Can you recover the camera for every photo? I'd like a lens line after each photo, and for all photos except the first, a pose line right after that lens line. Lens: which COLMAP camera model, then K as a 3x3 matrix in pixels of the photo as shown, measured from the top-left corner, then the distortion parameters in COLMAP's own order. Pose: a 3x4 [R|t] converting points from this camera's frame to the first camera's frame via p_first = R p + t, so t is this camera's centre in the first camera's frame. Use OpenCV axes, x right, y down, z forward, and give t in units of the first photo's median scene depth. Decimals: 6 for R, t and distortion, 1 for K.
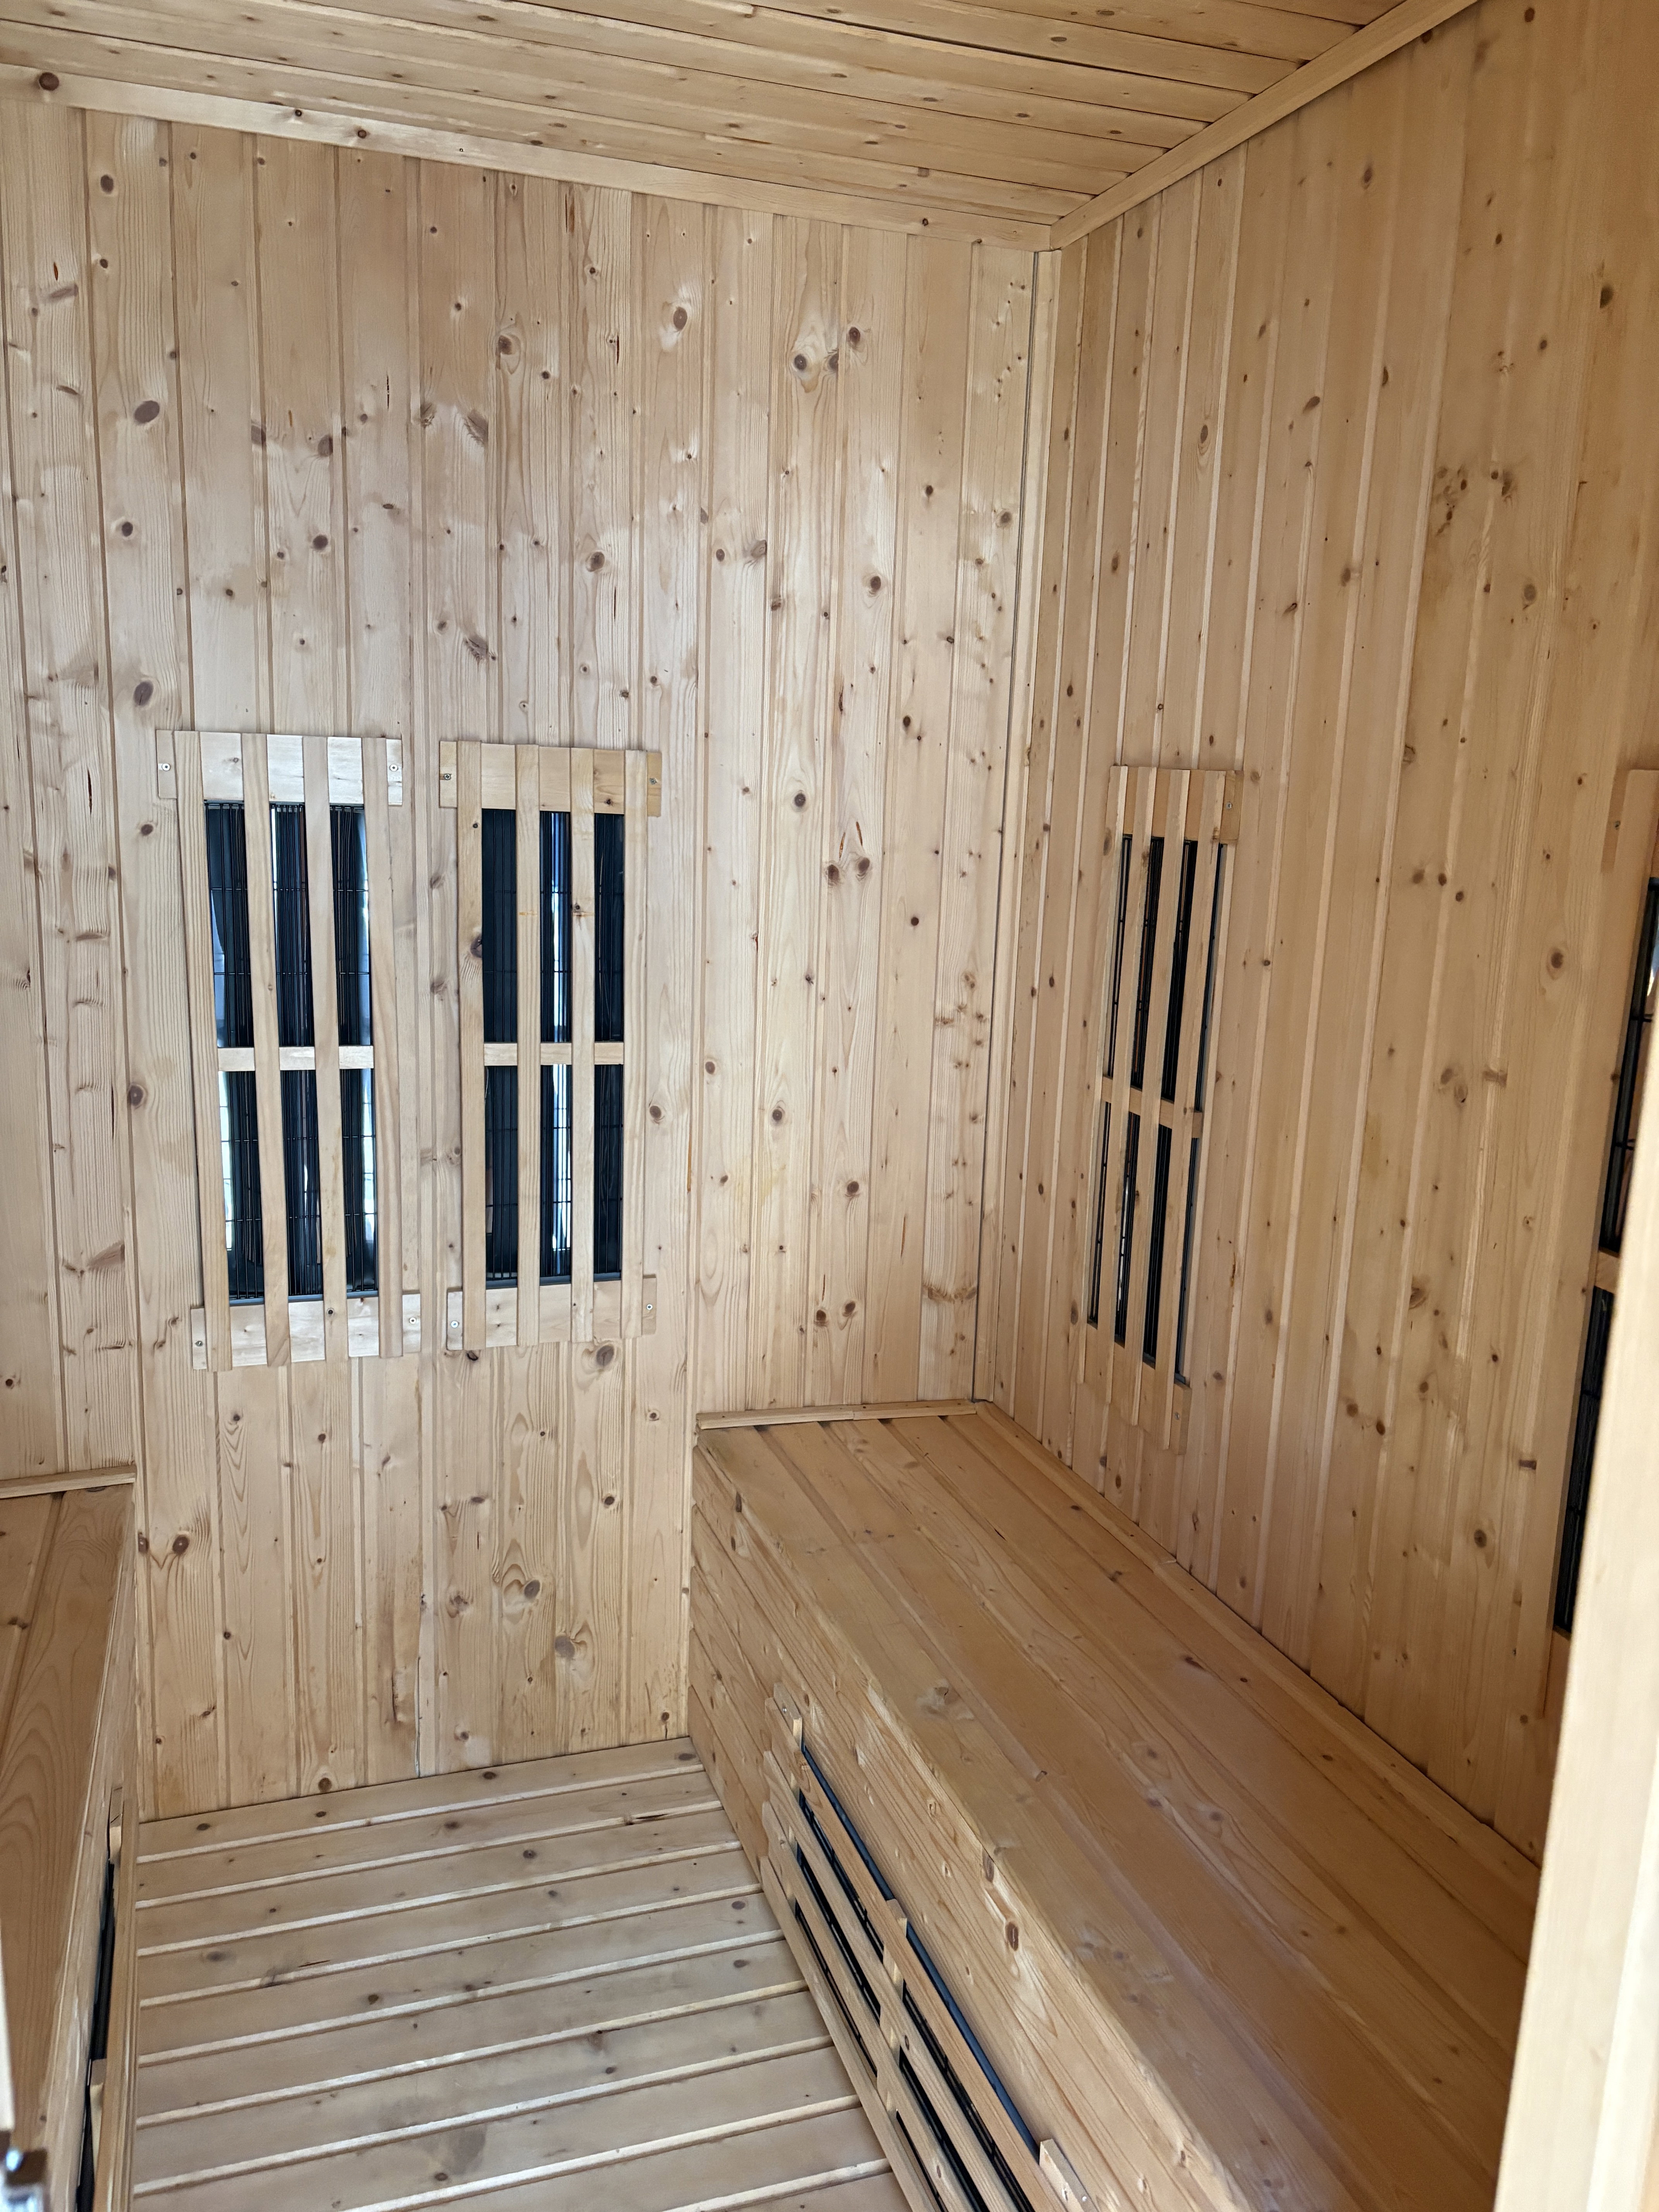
lens RADIAL K [[1703.1, 0, 834.6], [0, 1703.1, 1109.6], [0, 0, 1]] dist [0.042551, -0.041953]
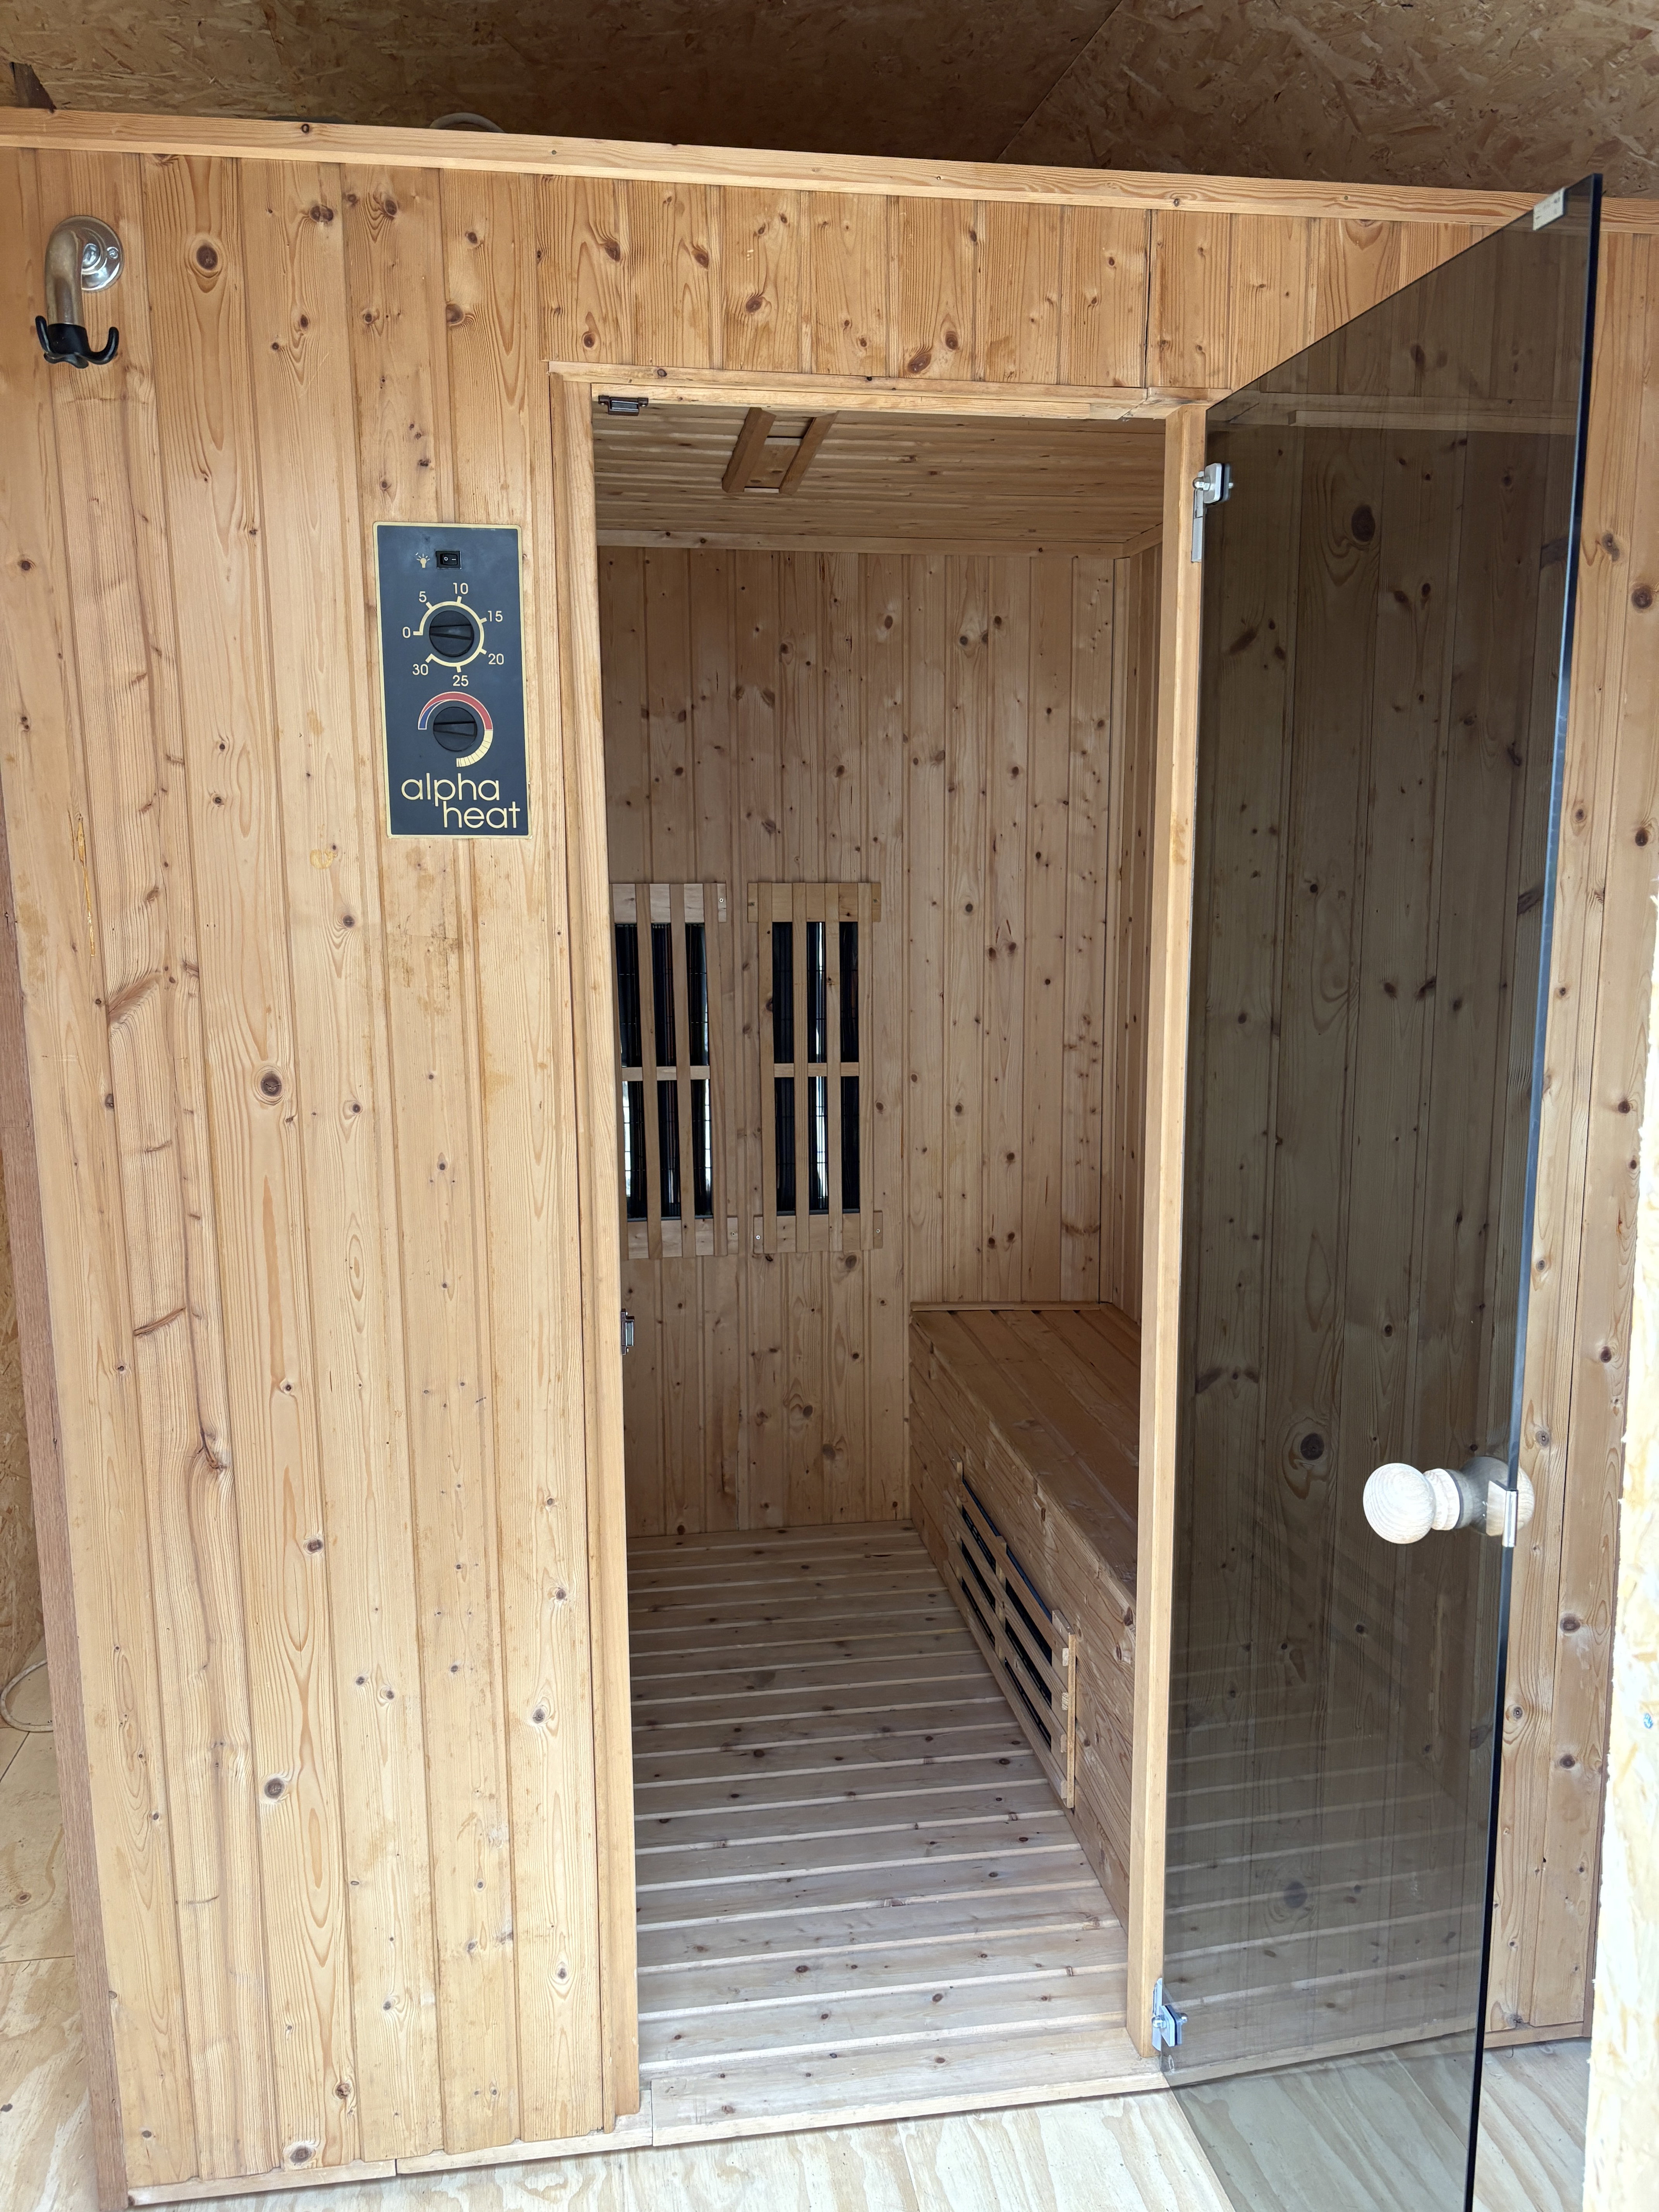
lens RADIAL K [[1703.1, 0, 833.9], [0, 1703.1, 1115.2], [0, 0, 1]] dist [0.042551, -0.041953]
pose [[0.983299, -0.013748, -0.181476, 0.145026], [0.006686, 0.999198, -0.039470, 0.074395], [0.181873, 0.037598, 0.982603, -0.587402]]
